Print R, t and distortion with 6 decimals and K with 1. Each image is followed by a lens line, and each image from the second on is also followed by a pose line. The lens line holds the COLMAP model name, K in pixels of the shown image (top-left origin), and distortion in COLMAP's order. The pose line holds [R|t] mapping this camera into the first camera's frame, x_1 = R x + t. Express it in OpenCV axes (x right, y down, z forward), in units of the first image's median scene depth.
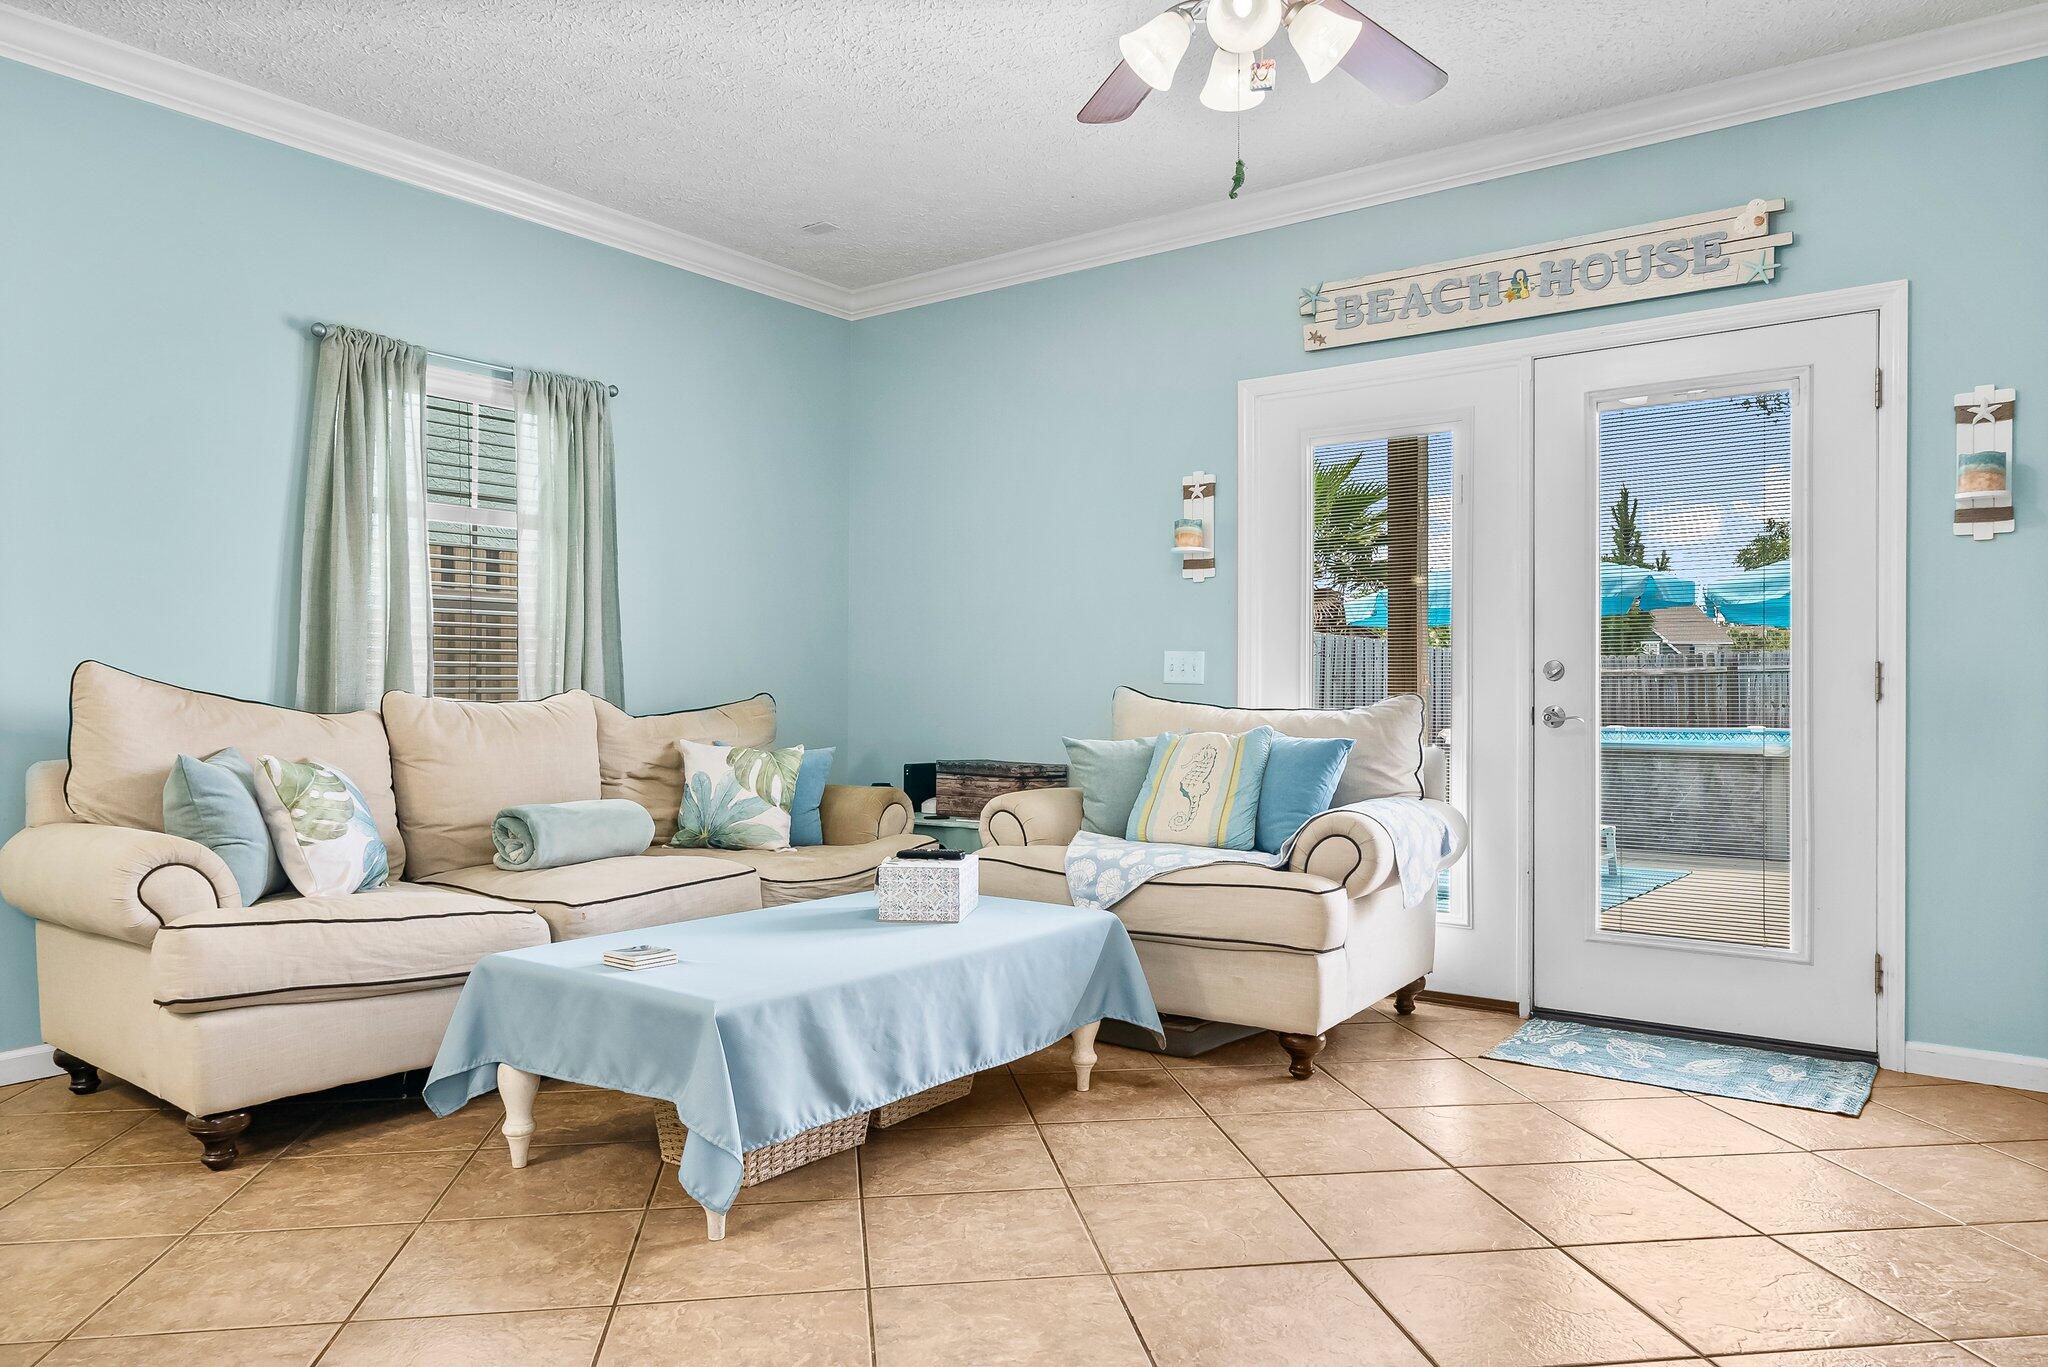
lens RADIAL K [[1363.3, 0, 1019.3], [0, 1363.3, 696.4], [0, 0, 1]] dist [0.003895, 0.001129]
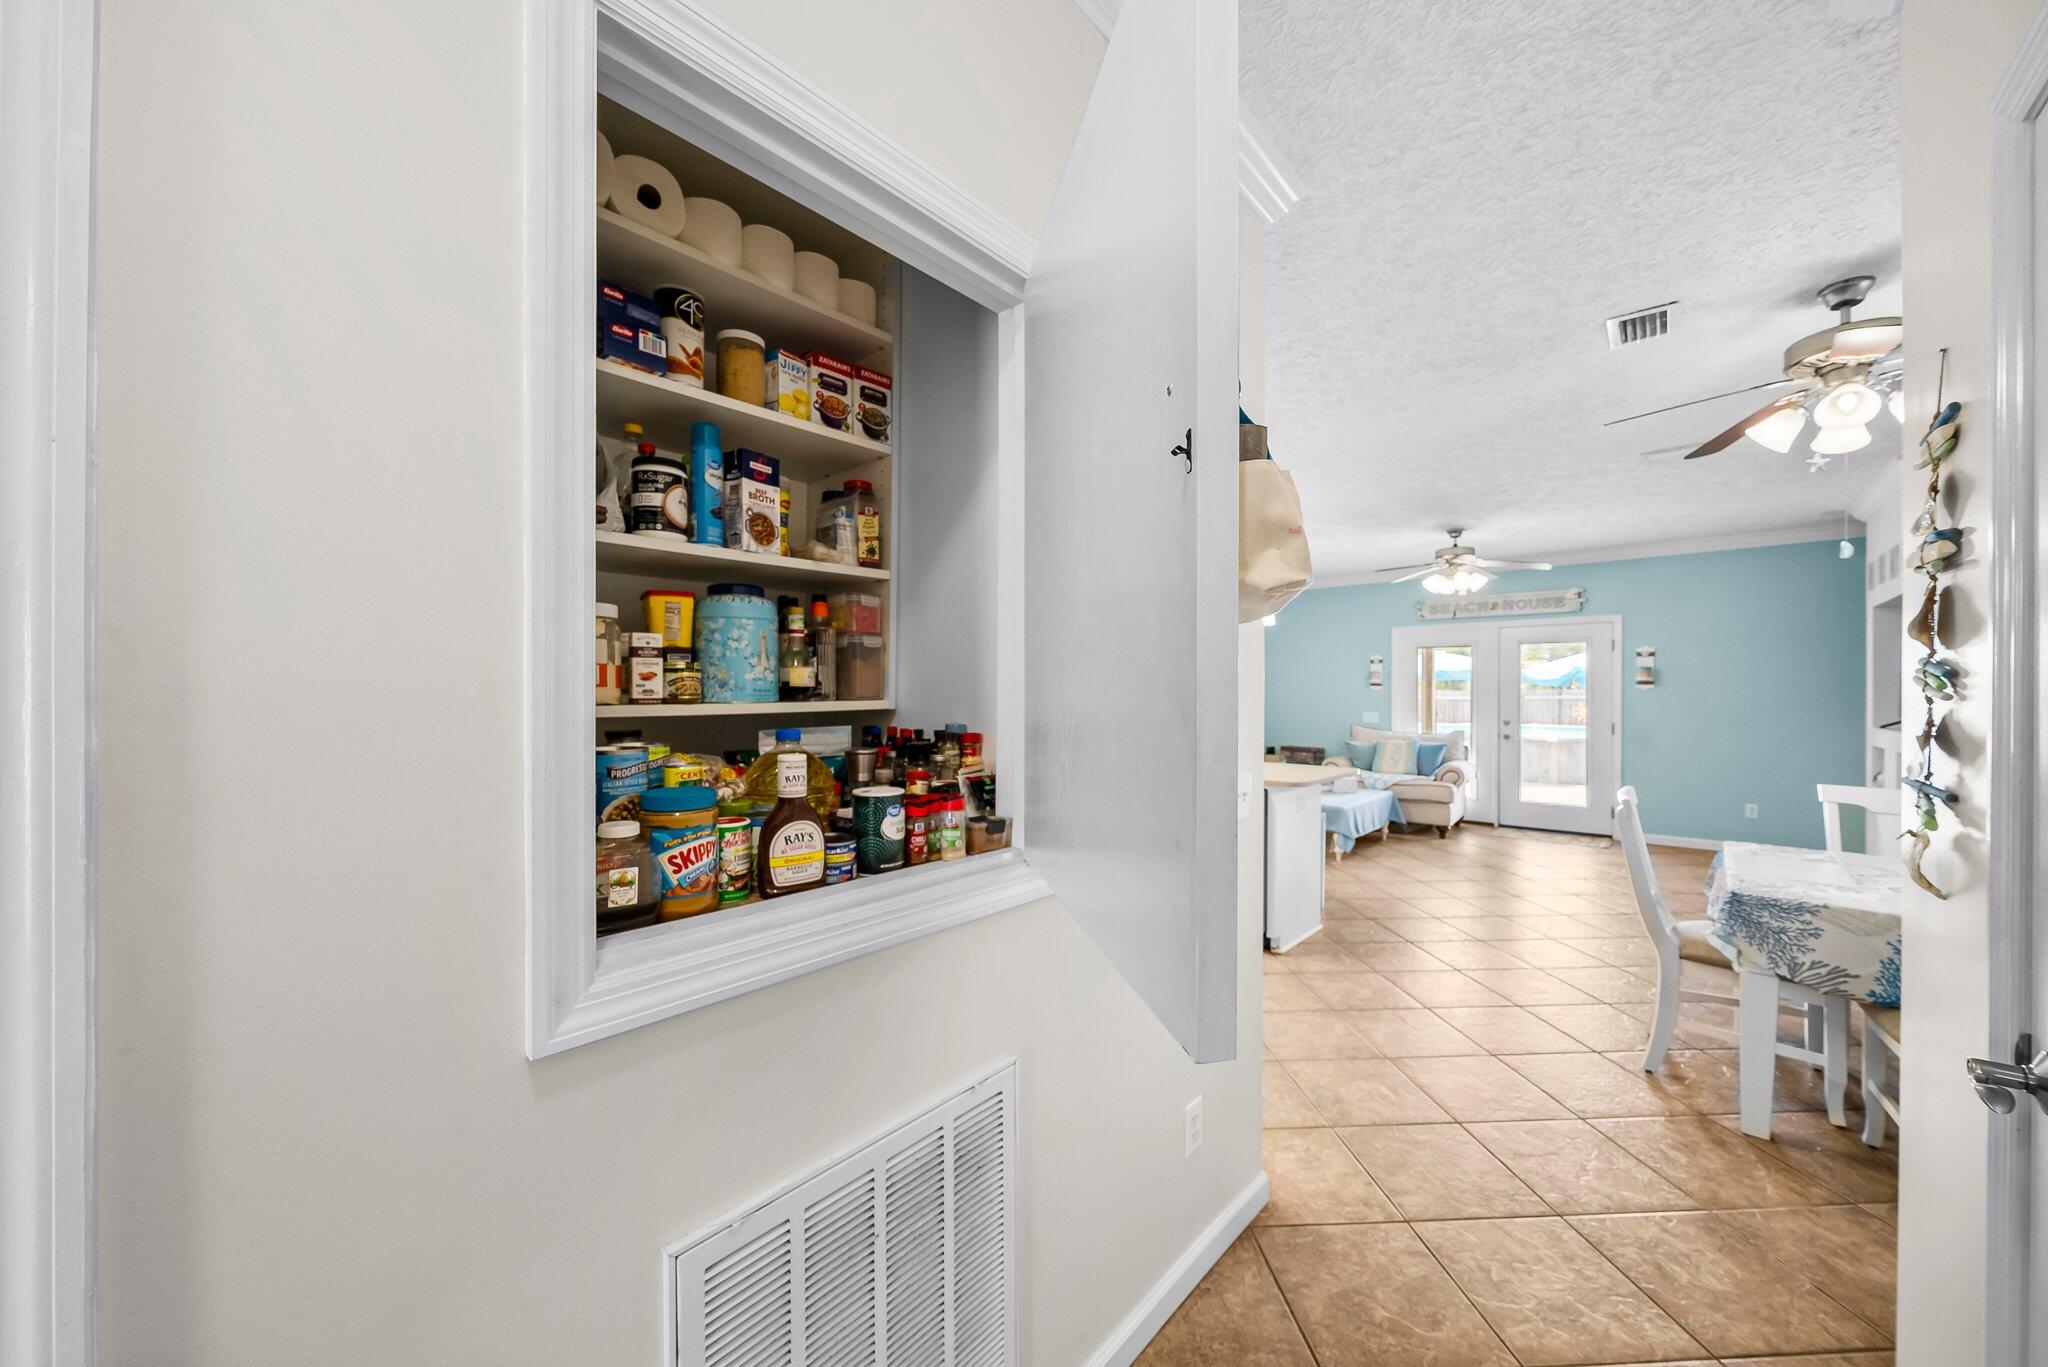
lens RADIAL K [[728.5, 0, 1017.3], [0, 728.5, 697.6], [0, 0, 1]] dist [-0.003242, -0.000037]
pose [[0.995813, 0.002169, -0.091388, -0.629318], [-0.002418, 0.999994, -0.002617, -0.071895], [0.091382, 0.002827, 0.995812, -0.868276]]
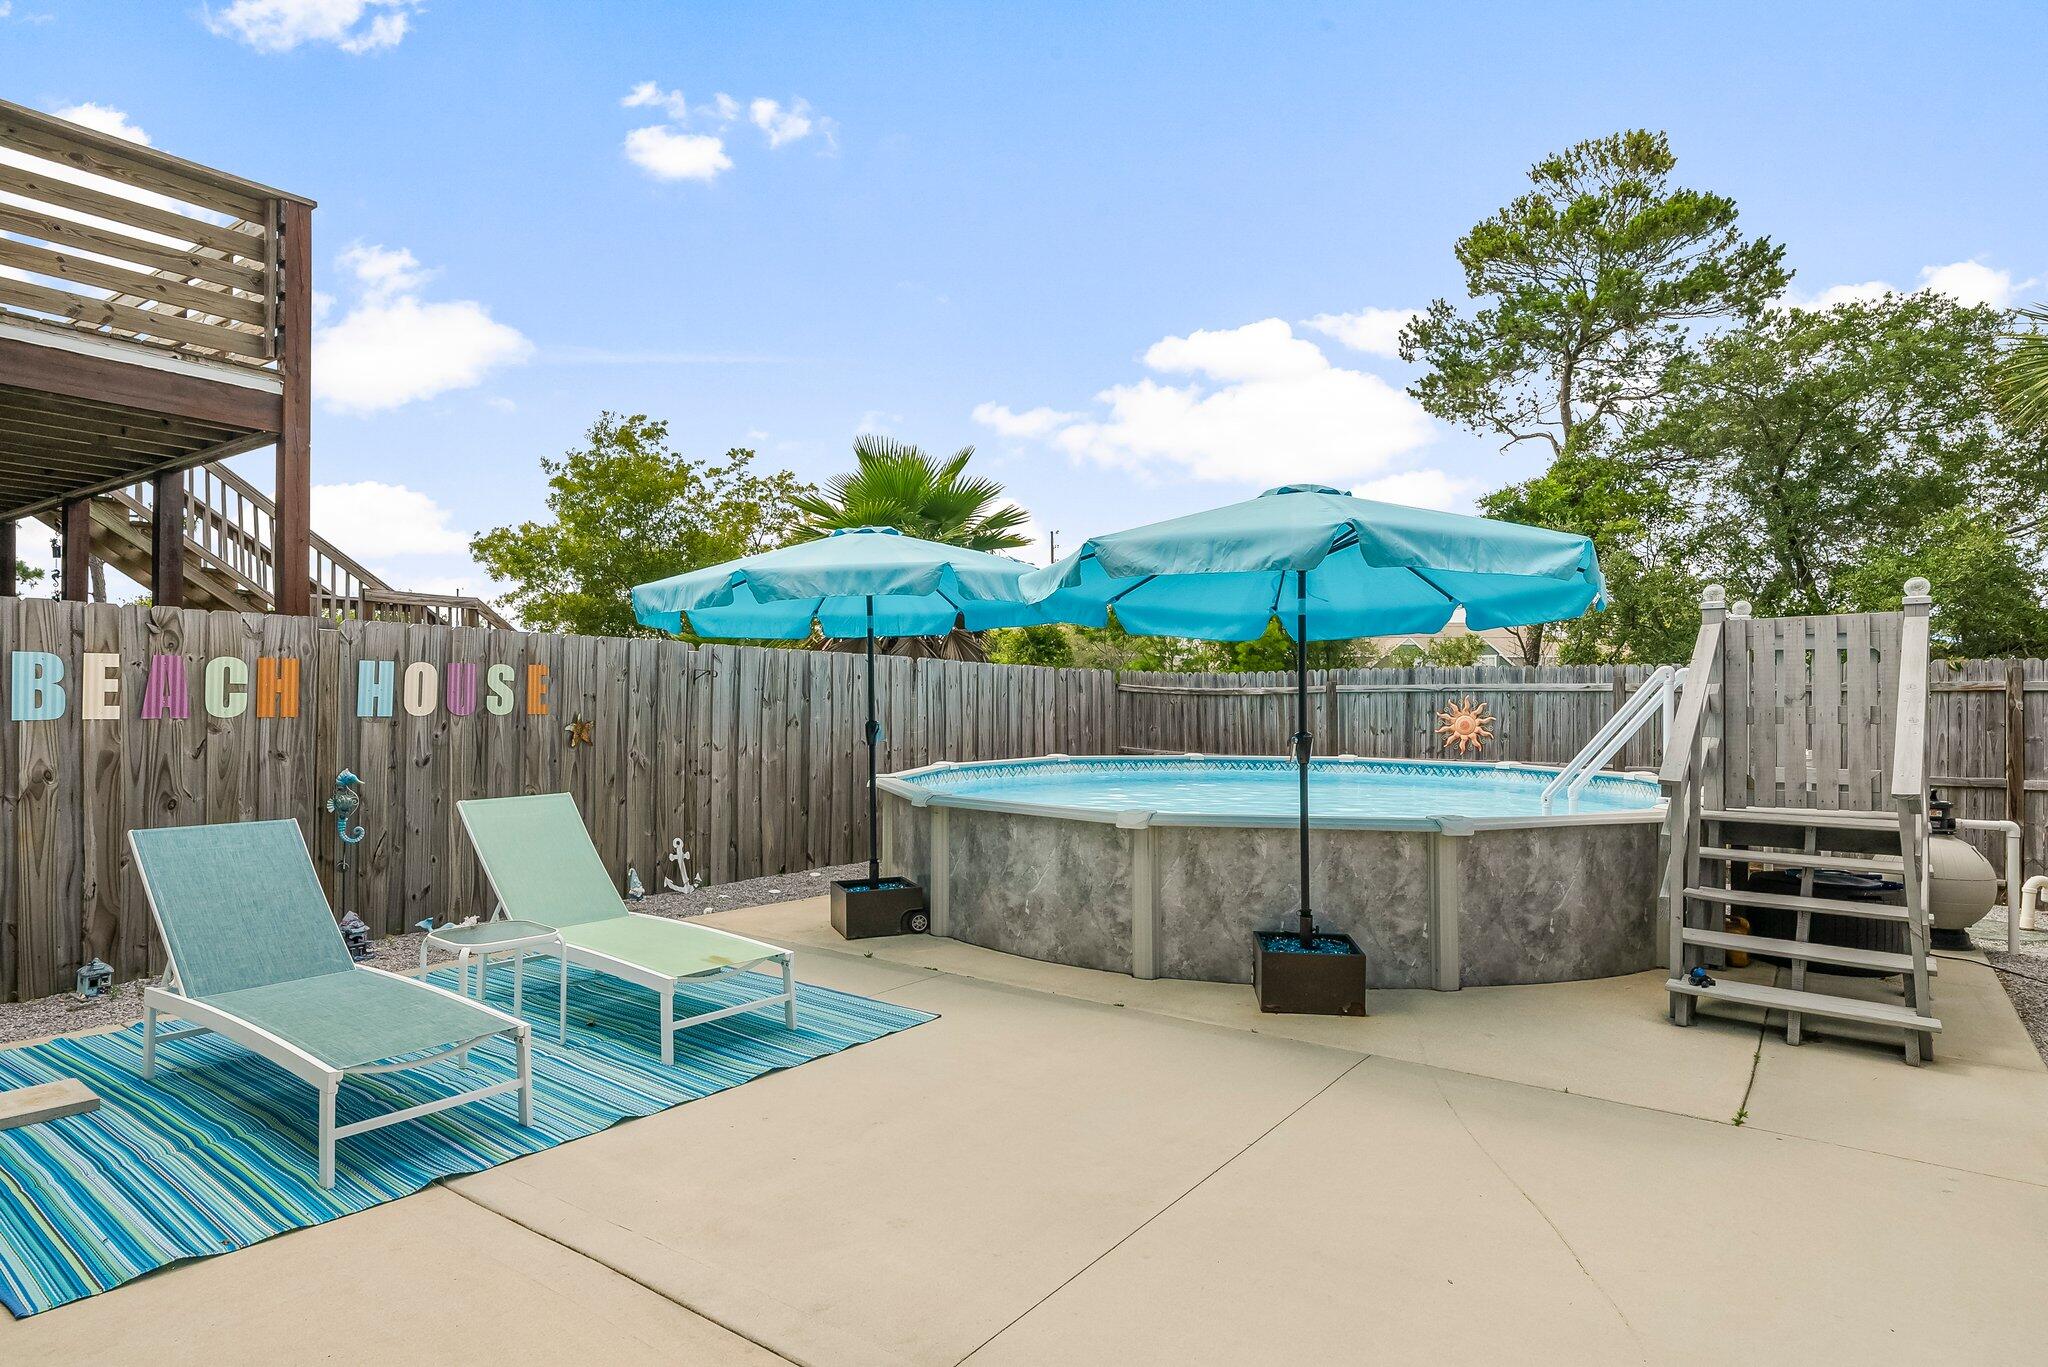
lens RADIAL K [[1134.9, 0, 1031.4], [0, 1134.9, 686.7], [0, 0, 1]] dist [0.004074, 0.001947]
pose [[0.999695, 0.002229, 0.024578, 1.122483], [-0.001977, 0.999945, -0.010288, -0.048944], [-0.024600, 0.010236, 0.999645, 0.981061]]
